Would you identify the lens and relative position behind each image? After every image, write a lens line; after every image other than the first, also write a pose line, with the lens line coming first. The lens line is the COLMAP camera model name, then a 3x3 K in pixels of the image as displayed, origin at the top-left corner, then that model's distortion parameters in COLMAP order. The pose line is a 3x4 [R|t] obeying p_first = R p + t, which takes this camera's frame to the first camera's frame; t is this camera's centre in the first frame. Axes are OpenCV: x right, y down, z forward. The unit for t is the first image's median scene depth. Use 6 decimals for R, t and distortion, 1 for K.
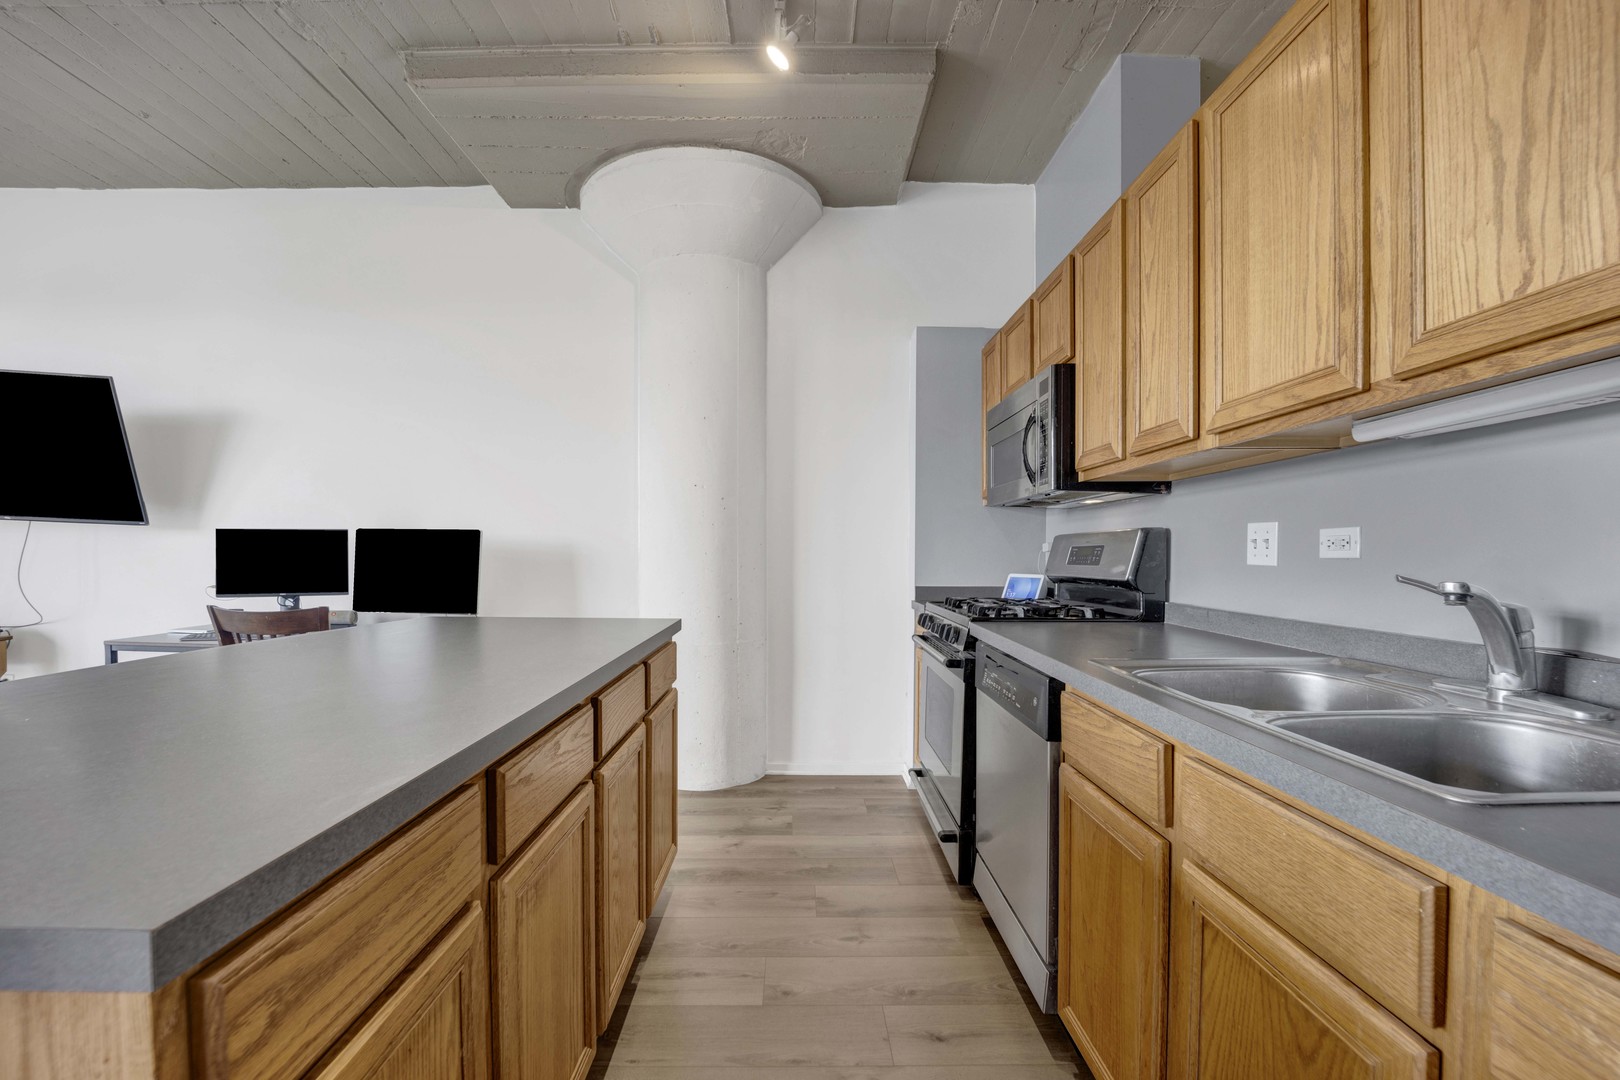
lens RADIAL K [[685.1, 0, 810.0], [0, 685.1, 540.0], [0, 0, 1]] dist [-0.001147, -0.000174]
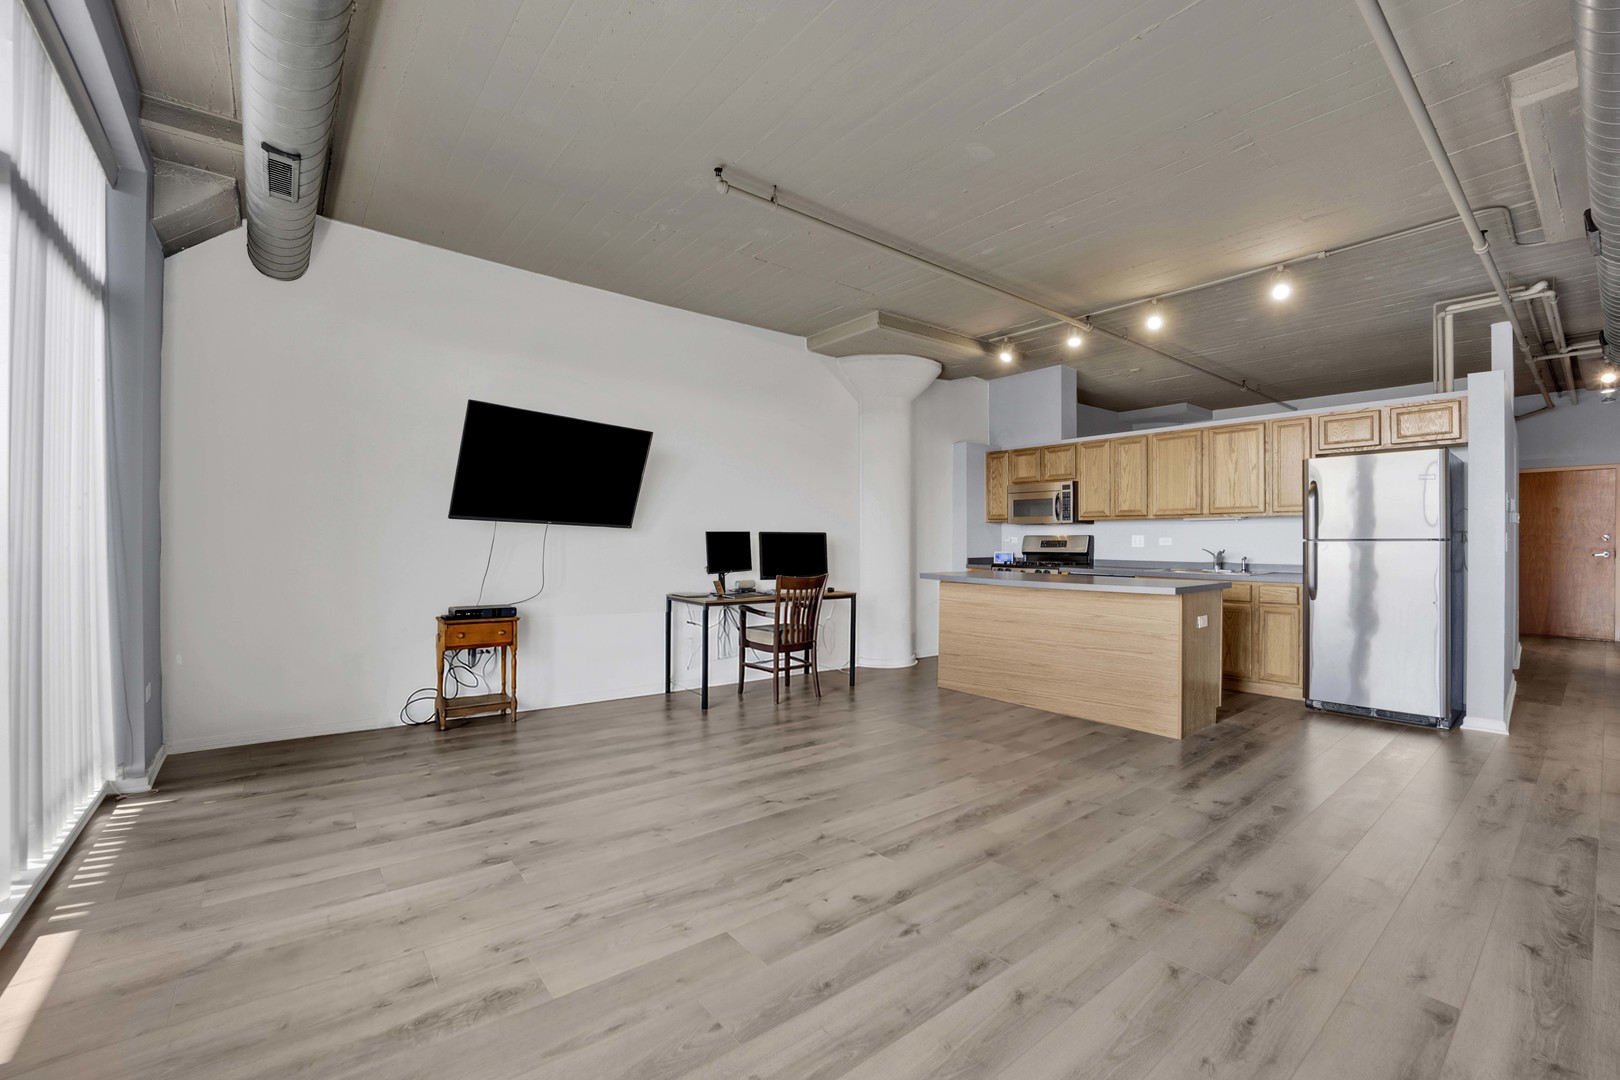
lens RADIAL K [[685.1, 0, 810.0], [0, 685.1, 540.0], [0, 0, 1]] dist [-0.001147, -0.000174]
pose [[0.772128, -0.004994, 0.635447, -2.119578], [-0.008853, 0.999788, 0.018614, -0.036956], [-0.635405, -0.019998, 0.771920, -0.513606]]
